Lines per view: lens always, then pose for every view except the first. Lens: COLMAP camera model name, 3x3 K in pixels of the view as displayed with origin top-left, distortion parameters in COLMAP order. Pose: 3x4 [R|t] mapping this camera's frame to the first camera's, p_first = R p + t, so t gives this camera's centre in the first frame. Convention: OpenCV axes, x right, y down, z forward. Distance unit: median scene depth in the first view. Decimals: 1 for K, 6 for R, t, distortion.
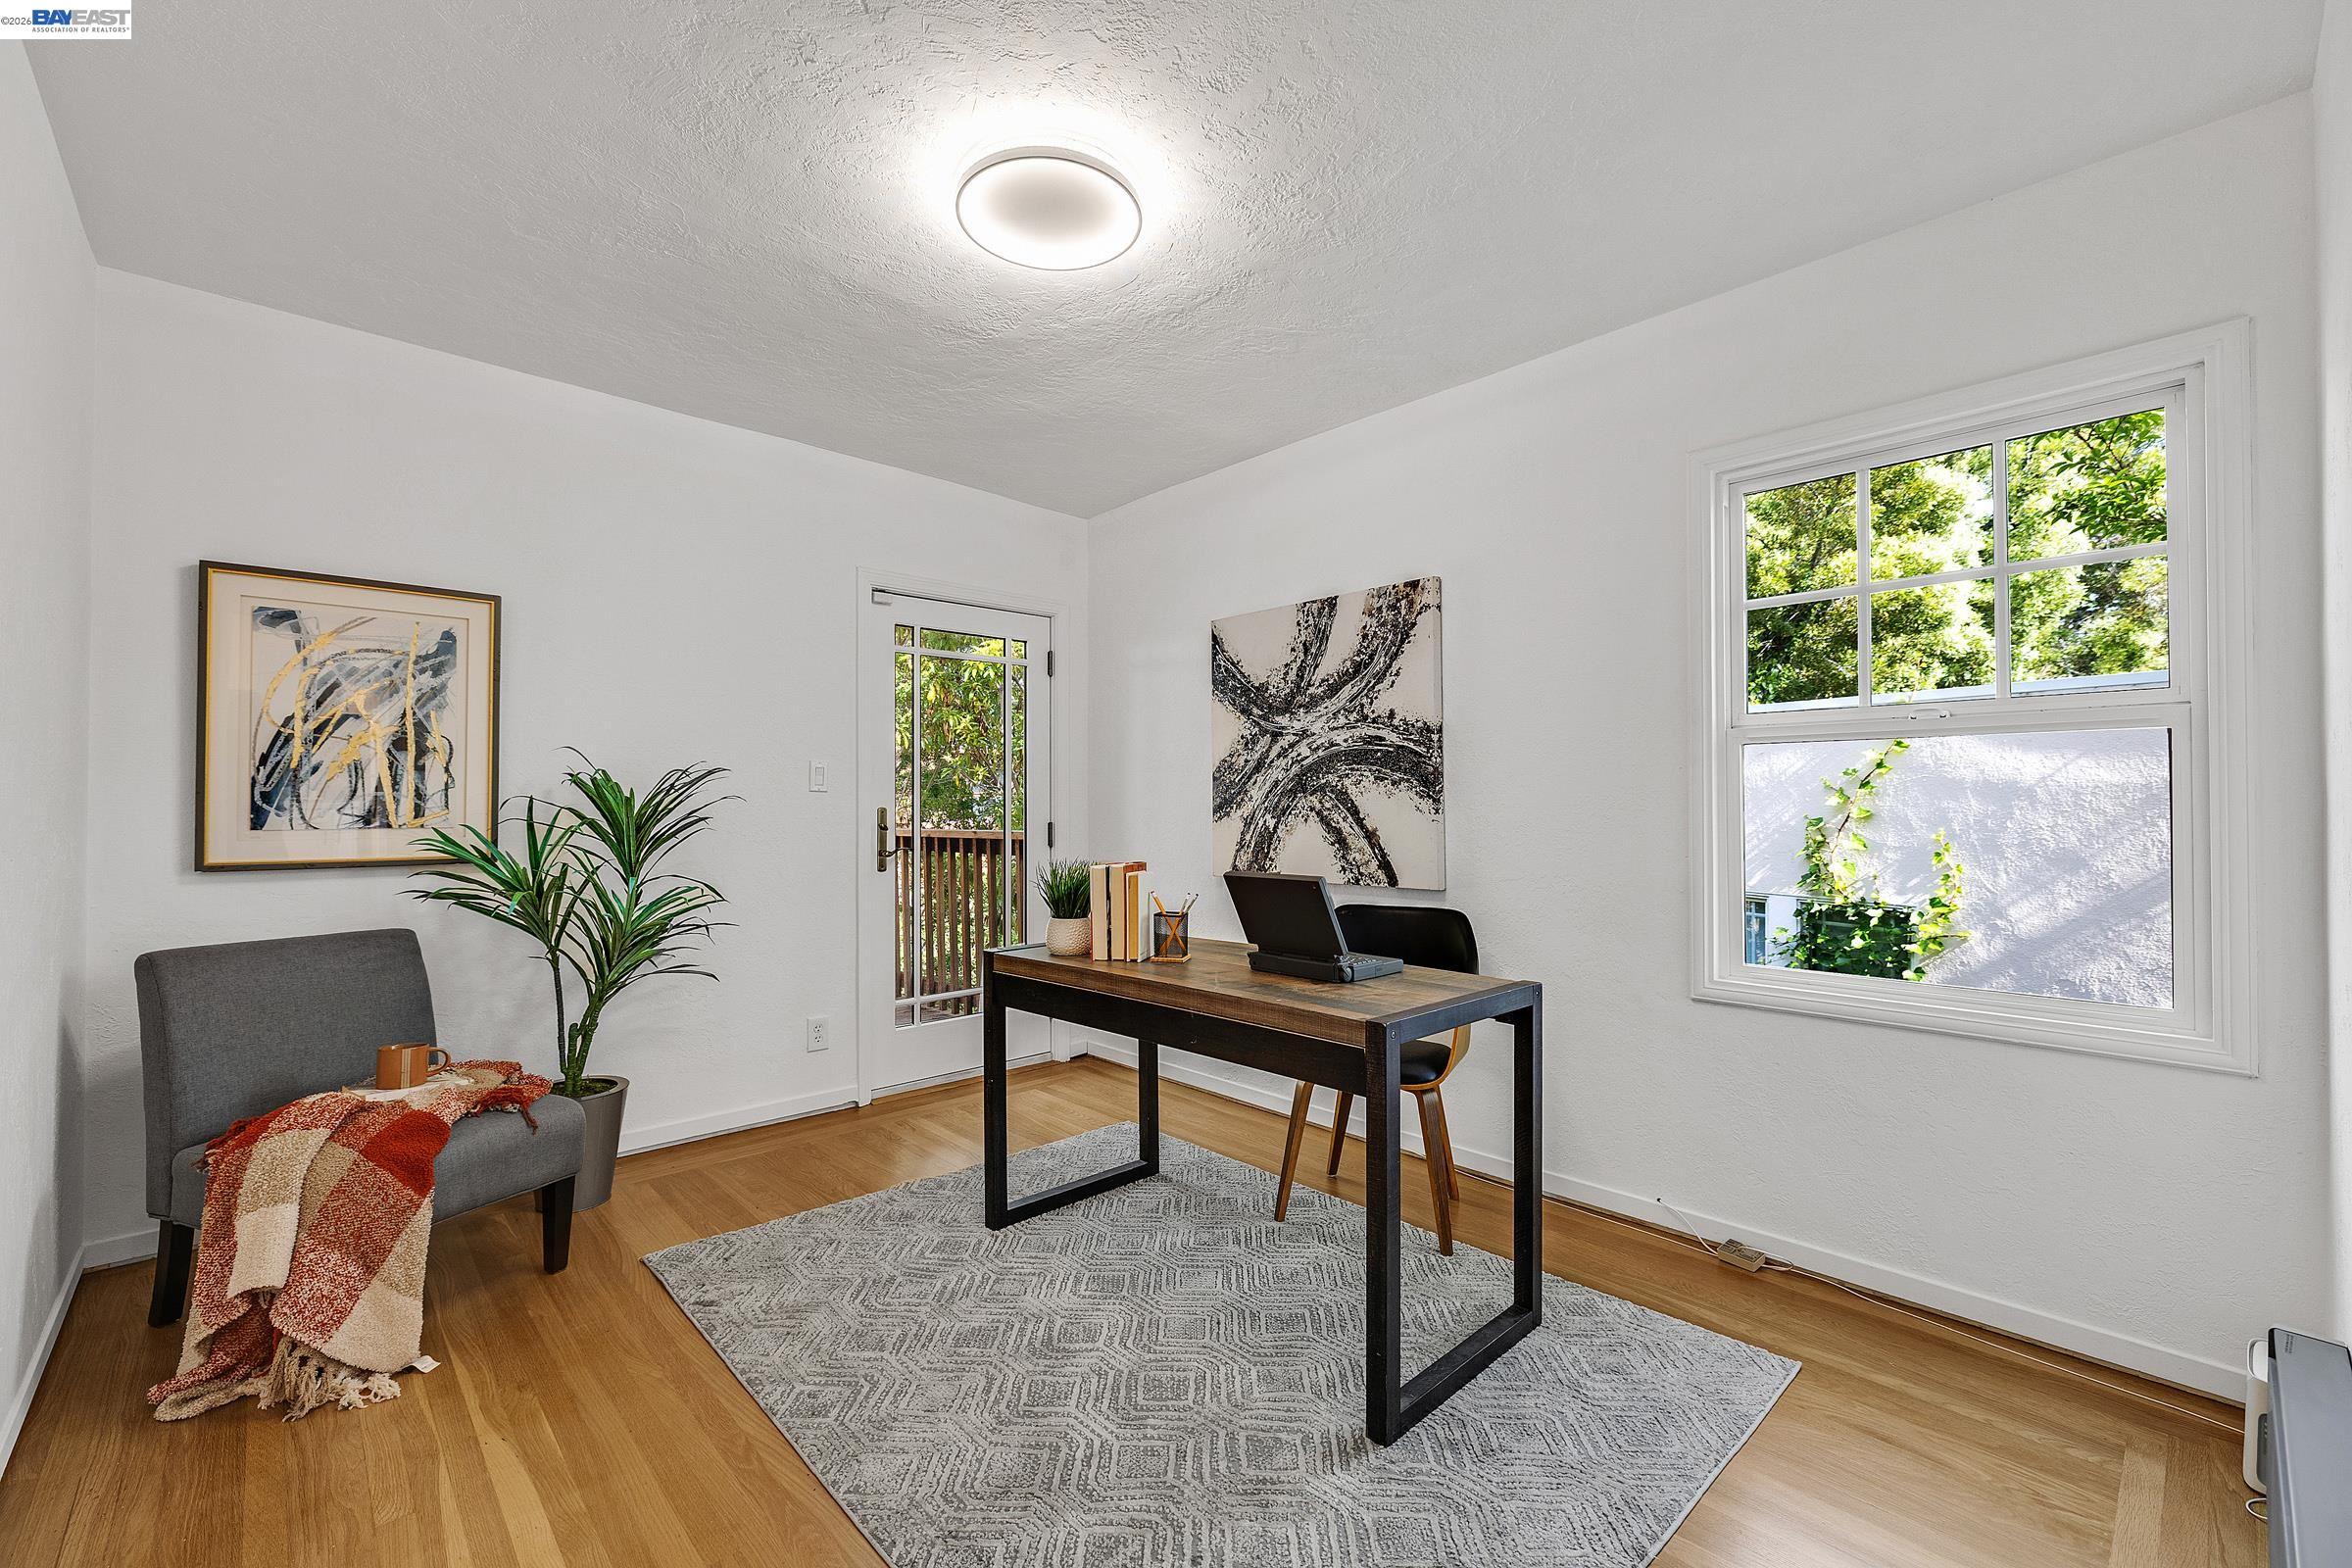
lens RADIAL K [[970.0, 0, 1177.5], [0, 970.0, 787.1], [0, 0, 1]] dist [-0.009406, -0.000403]
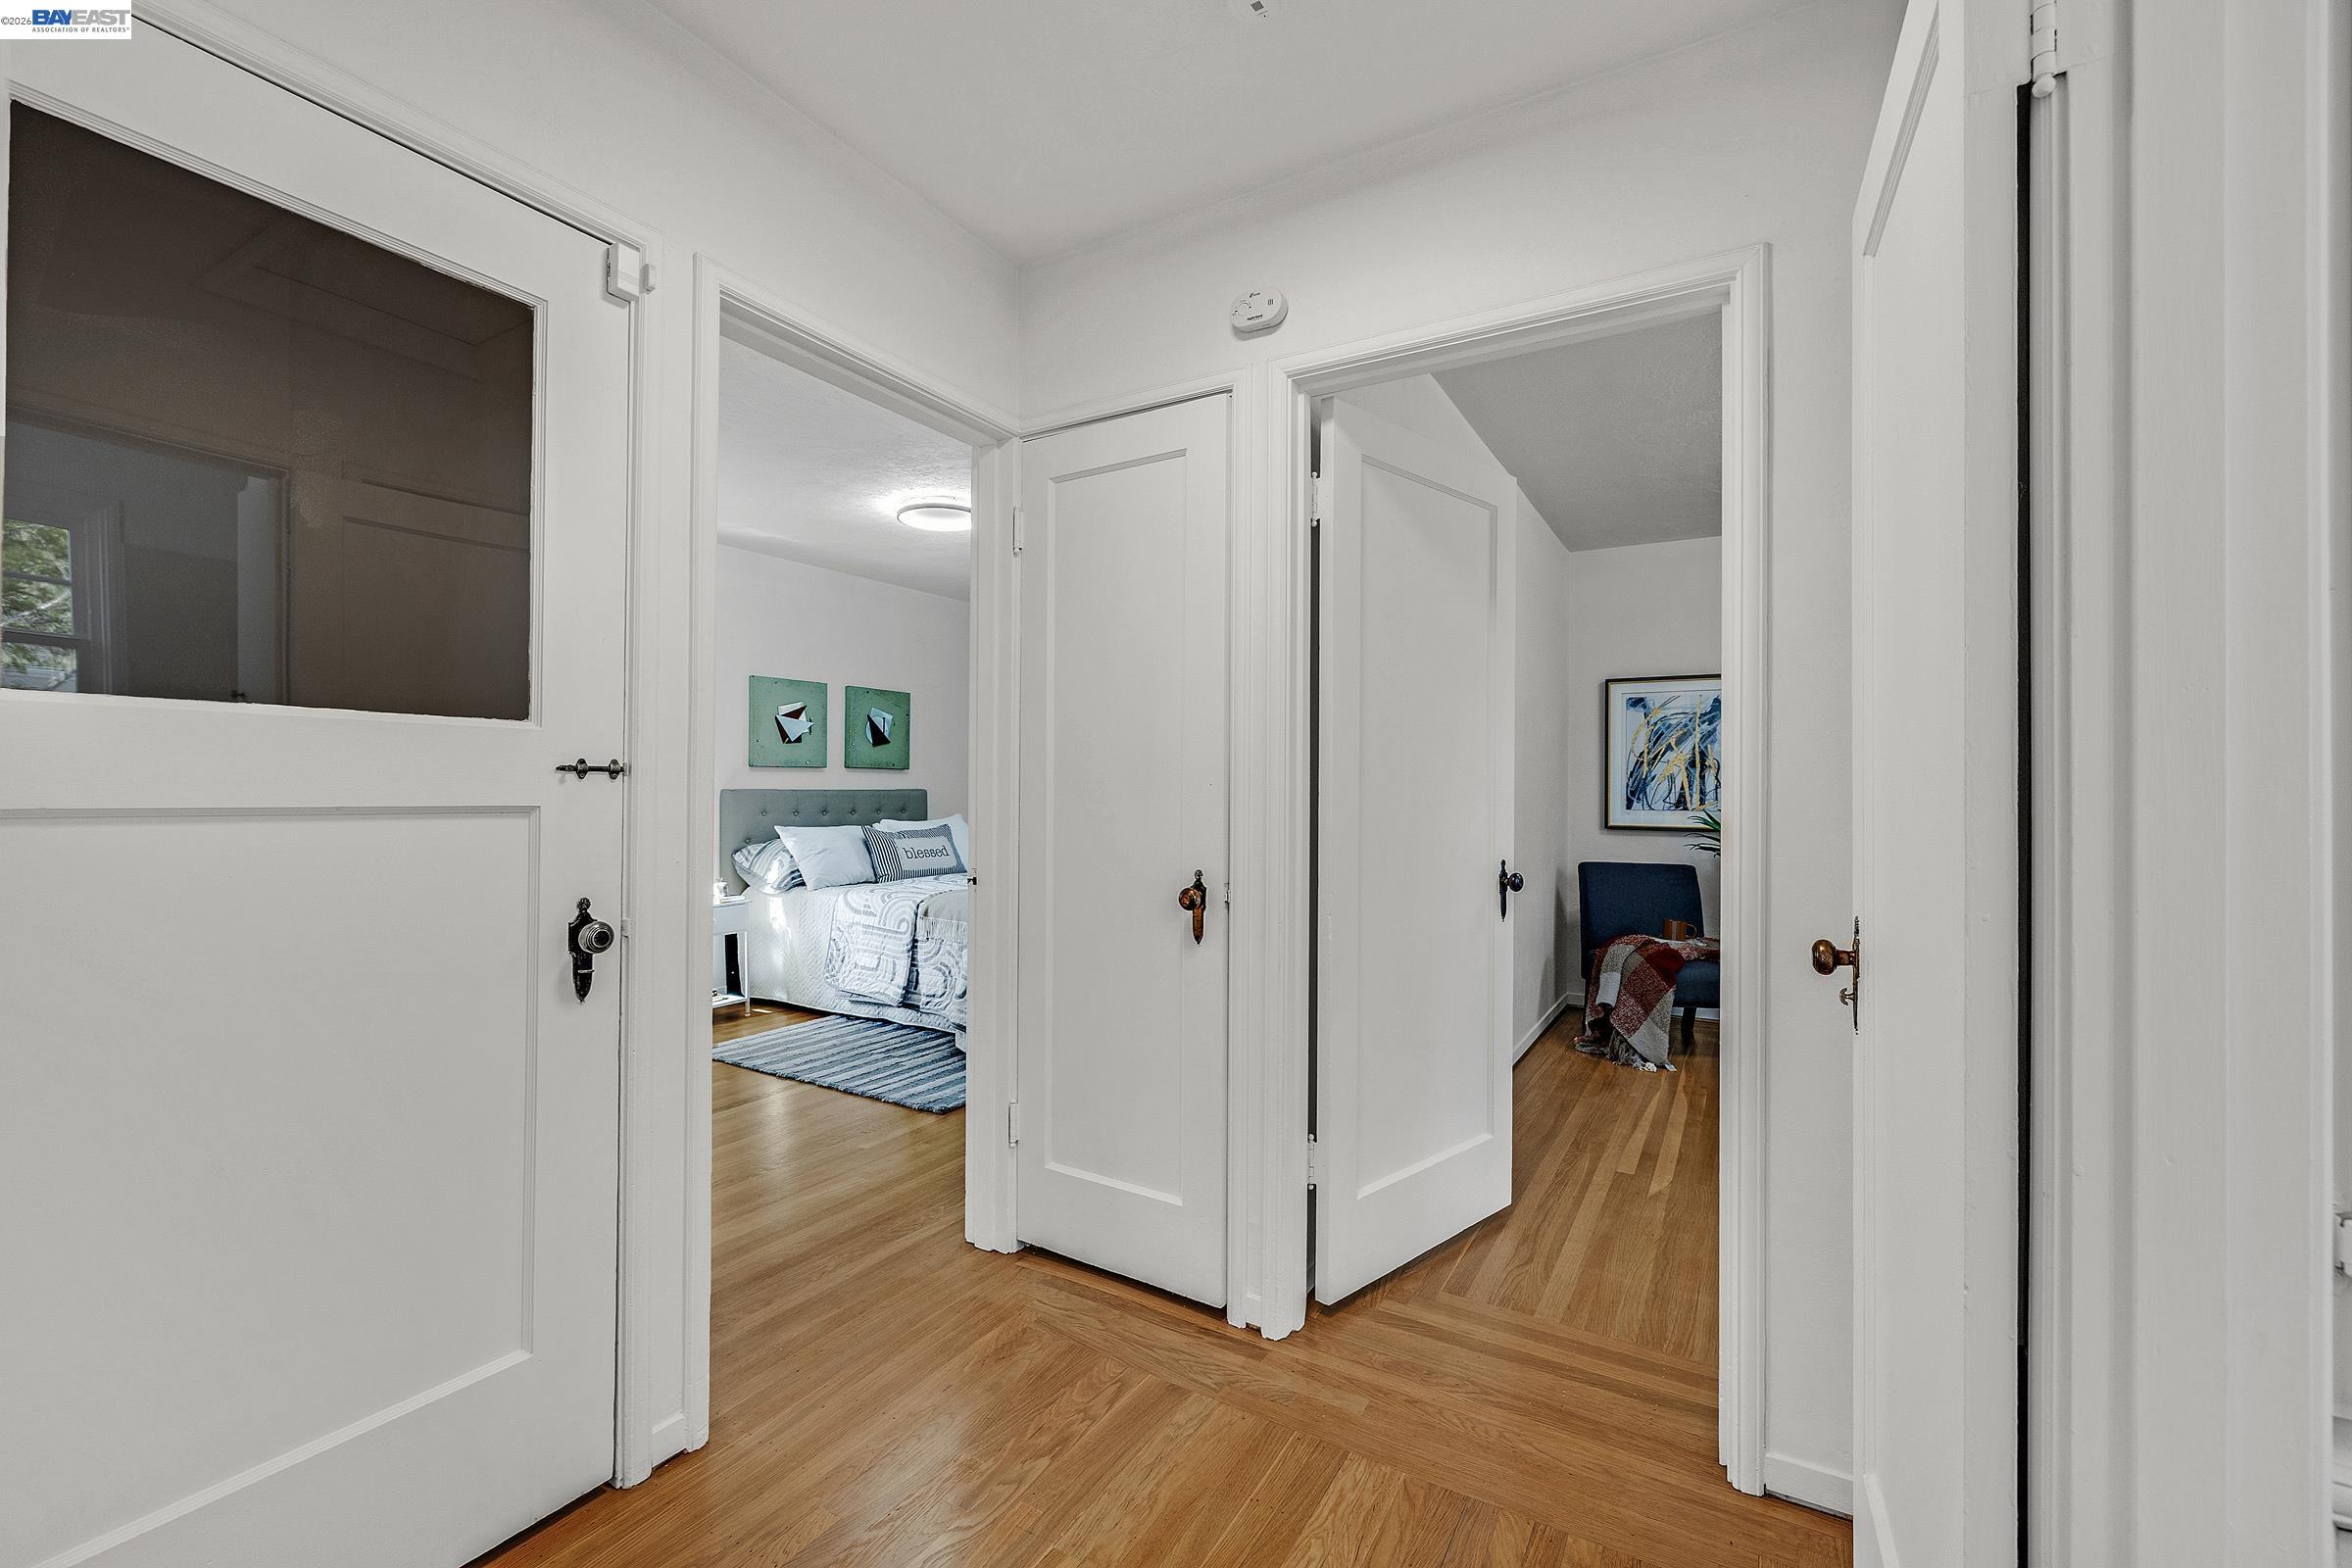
lens RADIAL K [[970.0, 0, 1177.0], [0, 970.0, 785.7], [0, 0, 1]] dist [-0.009406, -0.000403]
pose [[0.271266, -0.003318, -0.962499, 0.723034], [0.008404, 0.999964, -0.001079, -0.010817], [0.962468, -0.007796, 0.271284, -0.450883]]
